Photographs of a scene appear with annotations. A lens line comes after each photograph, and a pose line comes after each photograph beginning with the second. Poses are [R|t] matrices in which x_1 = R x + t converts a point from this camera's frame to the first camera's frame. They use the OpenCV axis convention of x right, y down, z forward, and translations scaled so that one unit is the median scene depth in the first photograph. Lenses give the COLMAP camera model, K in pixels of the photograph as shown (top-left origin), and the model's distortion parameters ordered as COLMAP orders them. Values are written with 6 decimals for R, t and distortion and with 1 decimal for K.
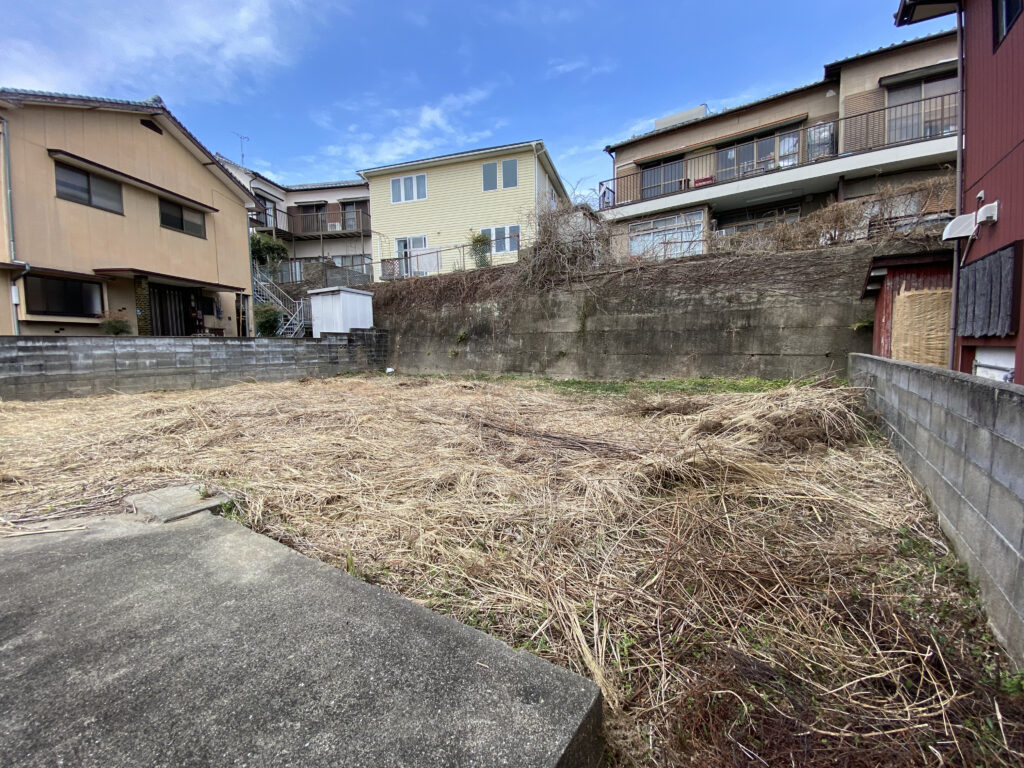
lens RADIAL K [[410.8, 0, 512.0], [0, 410.8, 384.0], [0, 0, 1]] dist [0.020654, -0.021674]
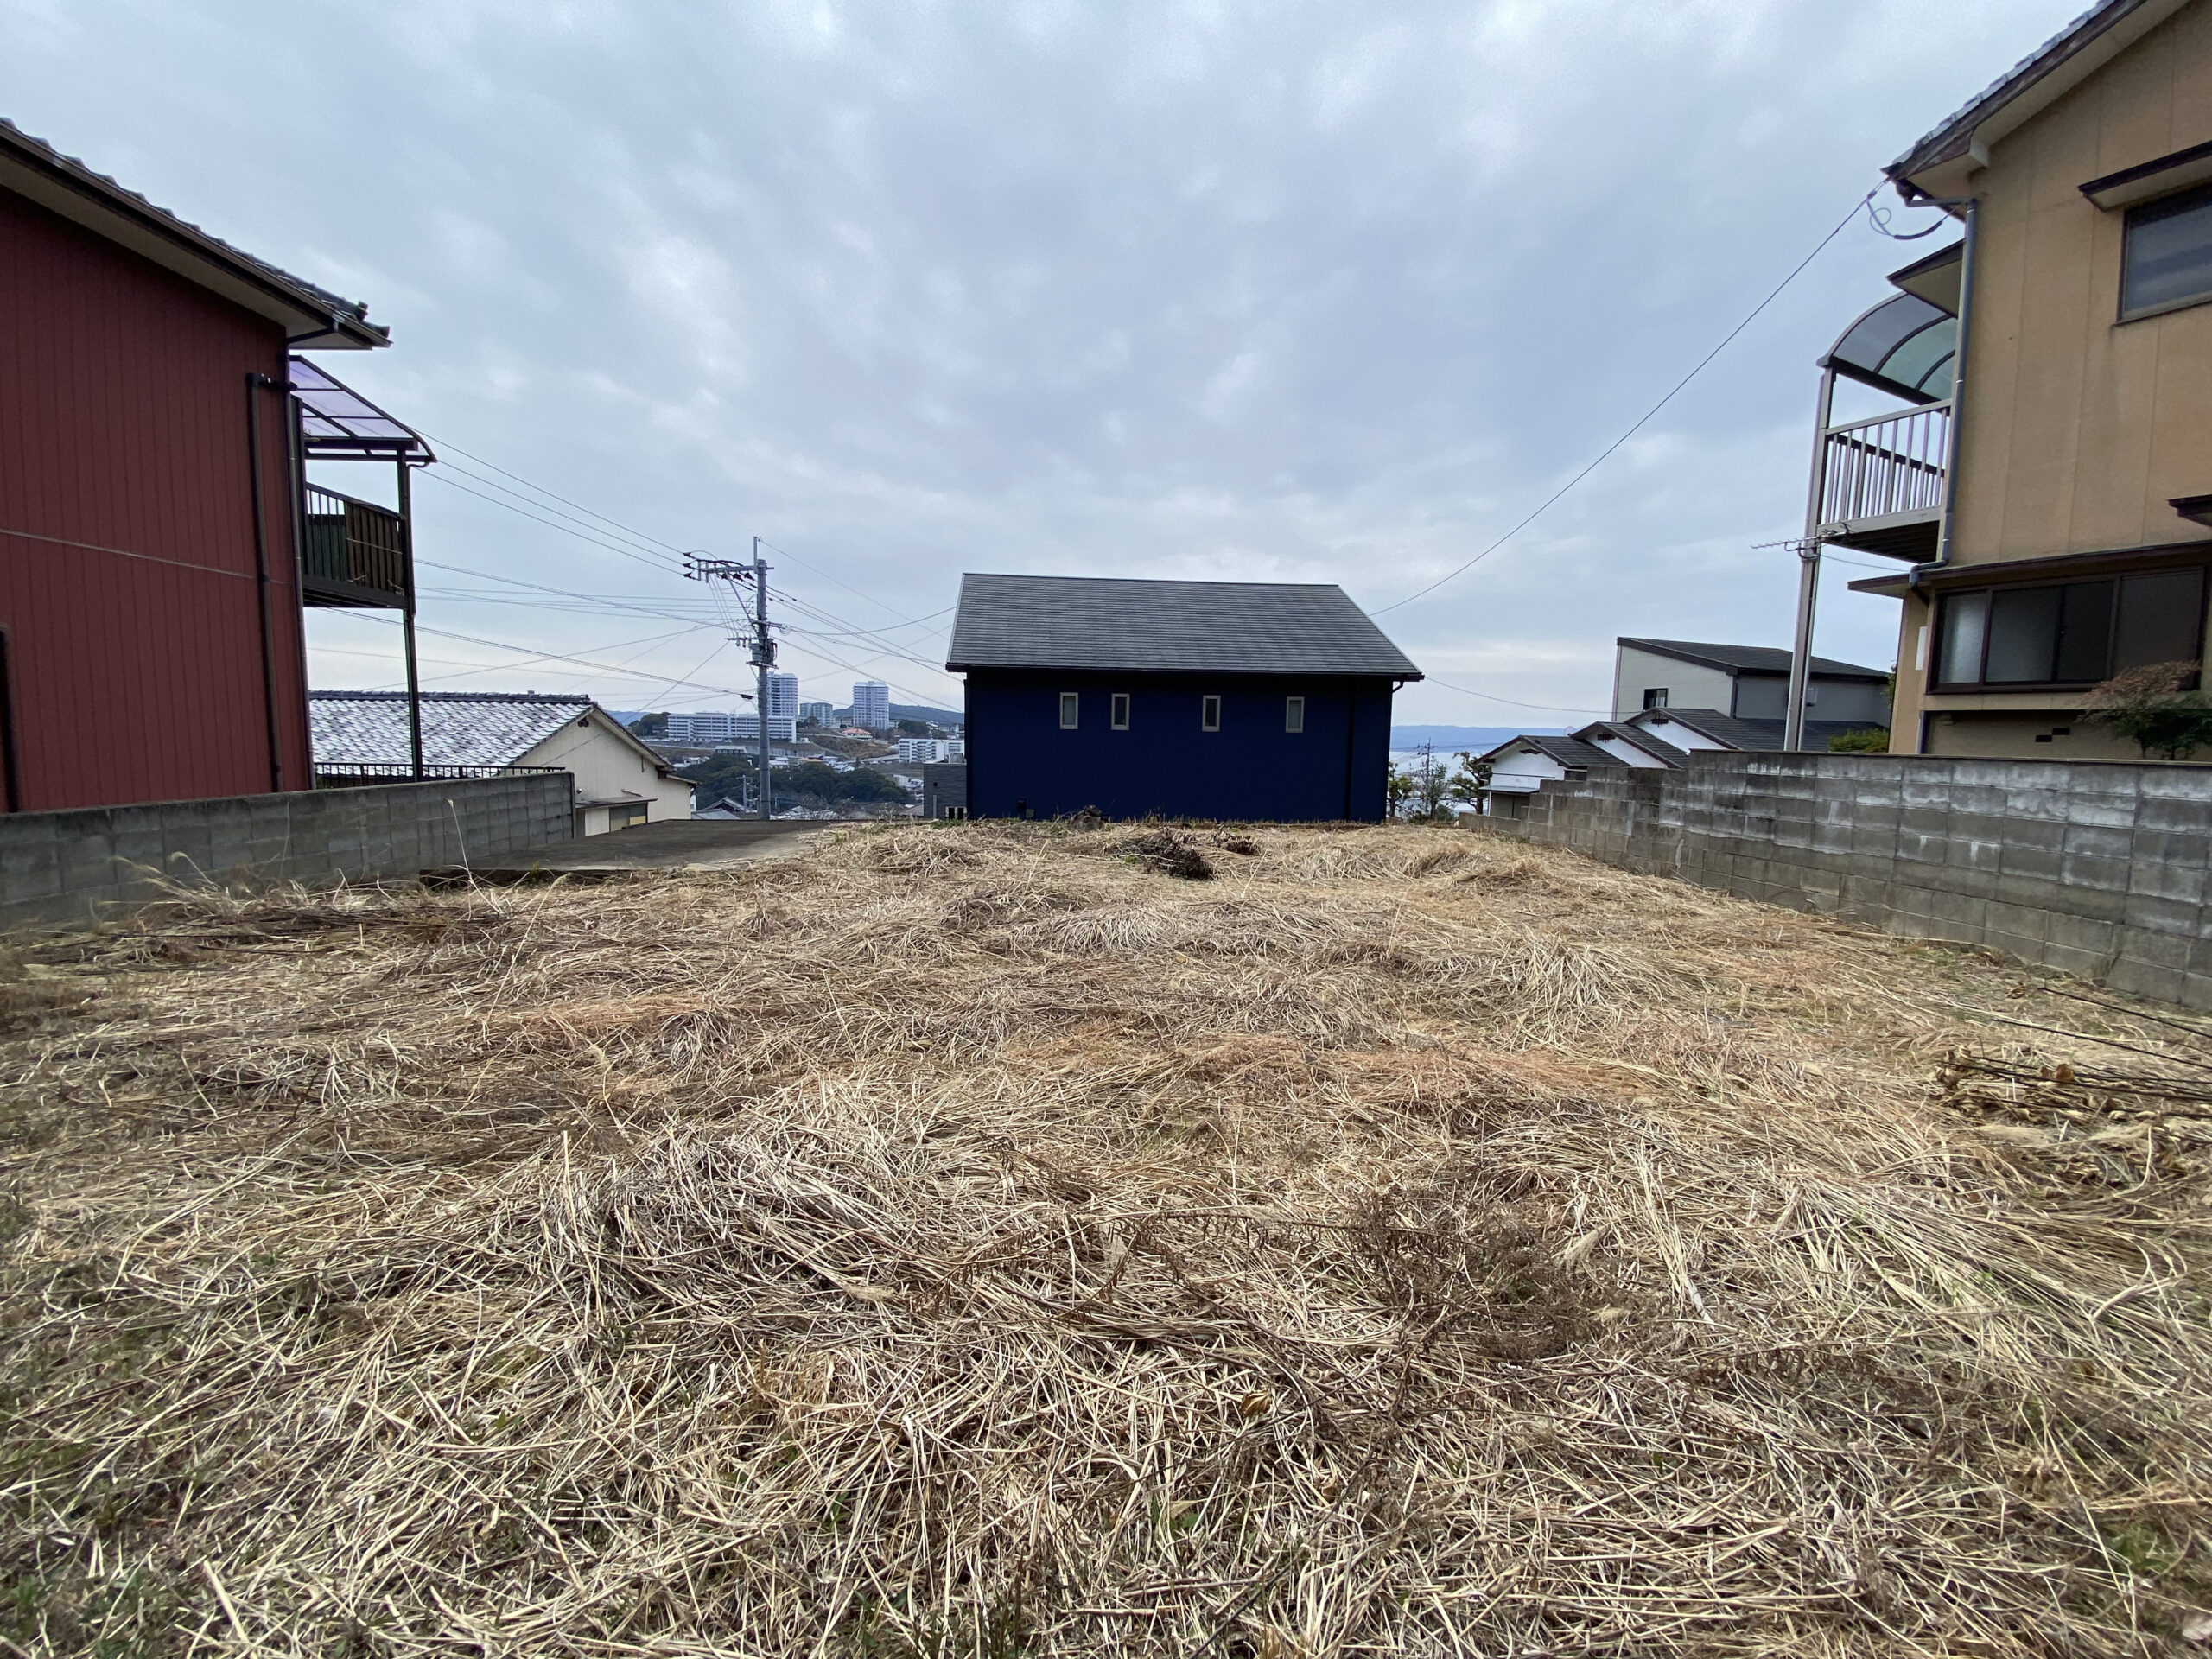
lens RADIAL K [[887.4, 0, 1106.0], [0, 887.4, 829.5], [0, 0, 1]] dist [0.020654, -0.021674]
pose [[-0.827129, 0.061388, -0.558650, -0.026090], [-0.053146, 0.981019, 0.186488, -0.110399], [0.559494, 0.183940, -0.808166, 0.860338]]
